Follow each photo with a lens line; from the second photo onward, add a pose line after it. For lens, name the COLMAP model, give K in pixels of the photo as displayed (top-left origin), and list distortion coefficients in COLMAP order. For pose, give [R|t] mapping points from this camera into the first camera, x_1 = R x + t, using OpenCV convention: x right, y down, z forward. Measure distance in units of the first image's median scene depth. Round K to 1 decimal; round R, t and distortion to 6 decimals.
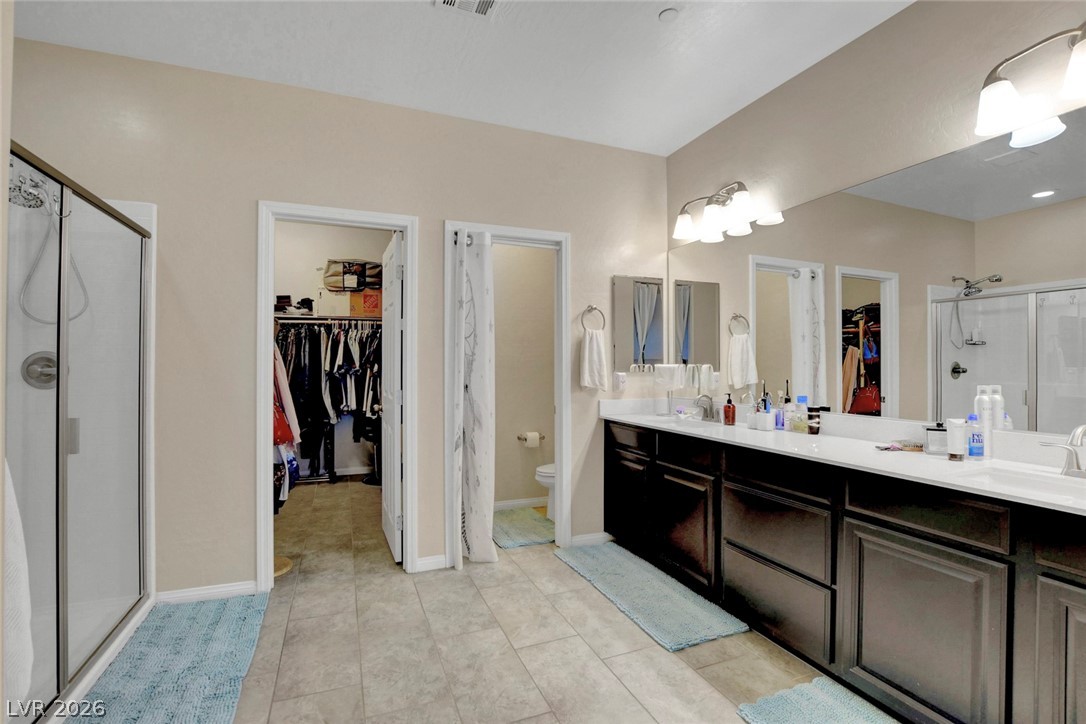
lens RADIAL K [[495.6, 0, 536.2], [0, 495.6, 361.7], [0, 0, 1]] dist [-0.022831, 0.000285]
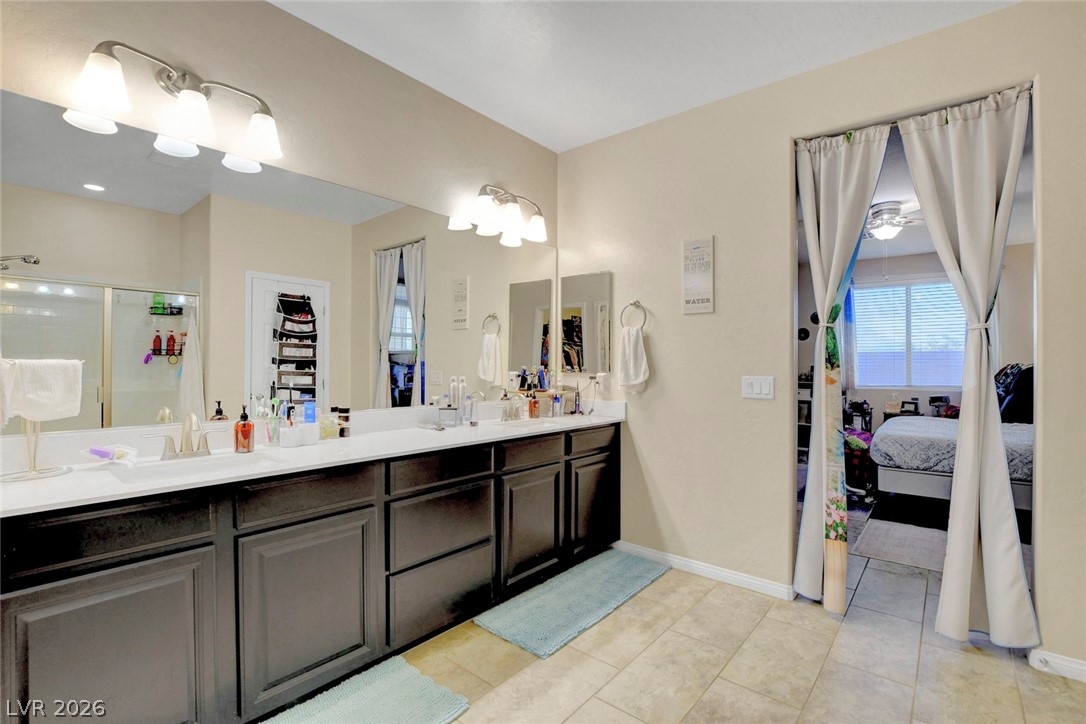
lens RADIAL K [[499.8, 0, 541.7], [0, 499.8, 364.0], [0, 0, 1]] dist [-0.039169, 0.006915]
pose [[-0.483147, -0.008200, 0.875501, -0.554102], [-0.015207, 0.999884, 0.000973, 0.003814], [-0.875407, -0.012844, -0.483216, 1.412709]]
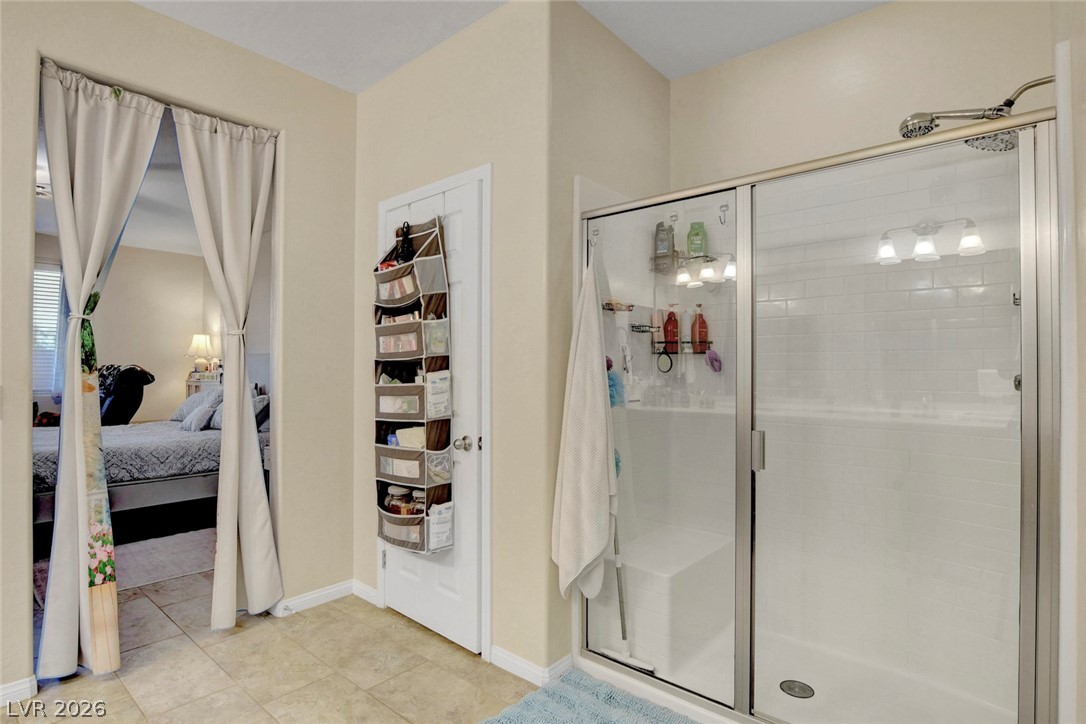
lens RADIAL K [[546.3, 0, 541.9], [0, 546.3, 366.1], [0, 0, 1]] dist [-0.001240, -0.013829]
pose [[-0.882230, -0.011036, -0.470688, 0.035562], [-0.004551, 0.999878, -0.014915, 0.005865], [0.470796, -0.011016, -0.882173, 1.602999]]
